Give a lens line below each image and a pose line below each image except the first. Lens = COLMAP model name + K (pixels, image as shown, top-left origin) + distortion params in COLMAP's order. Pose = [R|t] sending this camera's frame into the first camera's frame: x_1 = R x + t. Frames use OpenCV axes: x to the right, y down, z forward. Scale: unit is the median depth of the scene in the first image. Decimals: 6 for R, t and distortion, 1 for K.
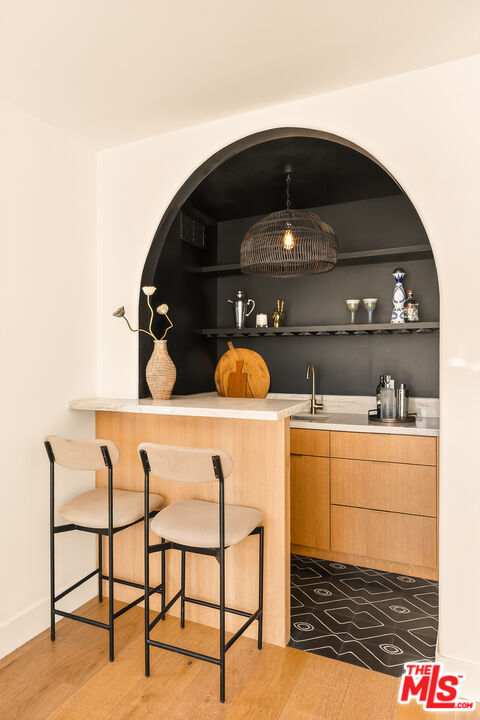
lens RADIAL K [[403.1, 0, 236.8], [0, 403.1, 359.8], [0, 0, 1]] dist [-0.004416, 0.001279]
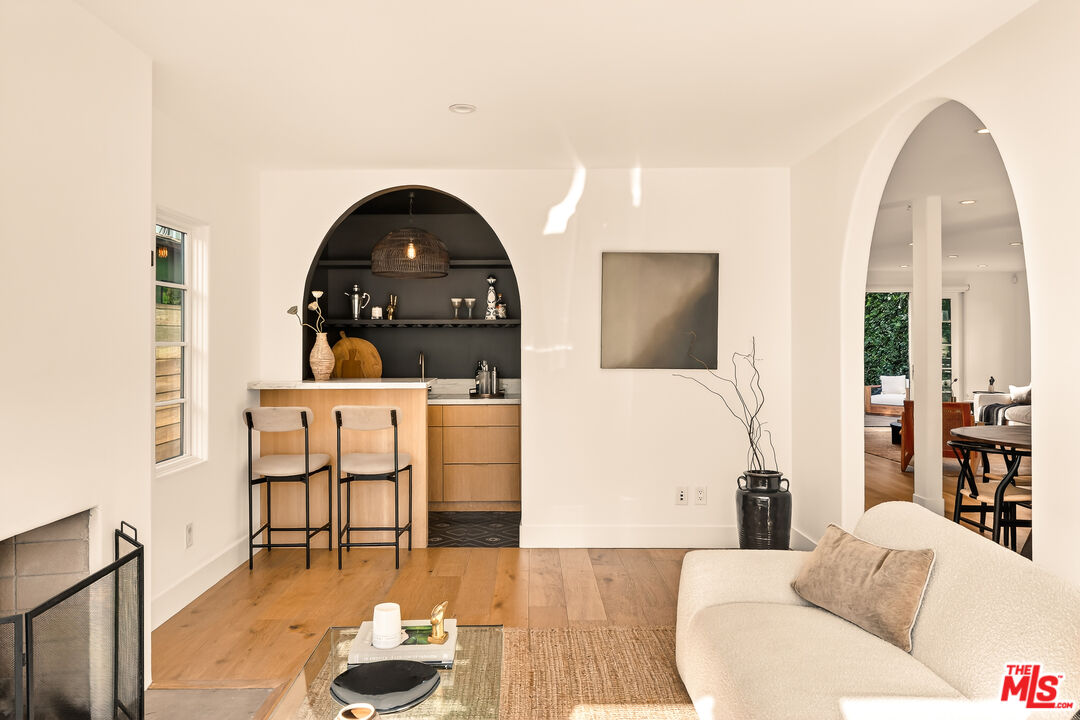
lens RADIAL K [[743.0, 0, 534.8], [0, 743.0, 356.0], [0, 0, 1]] dist [-0.012054, -0.000001]
pose [[0.882429, -0.006391, 0.470403, -0.589408], [0.001654, 0.999944, 0.010482, 0.000319], [-0.470443, -0.008472, 0.882390, -1.147202]]
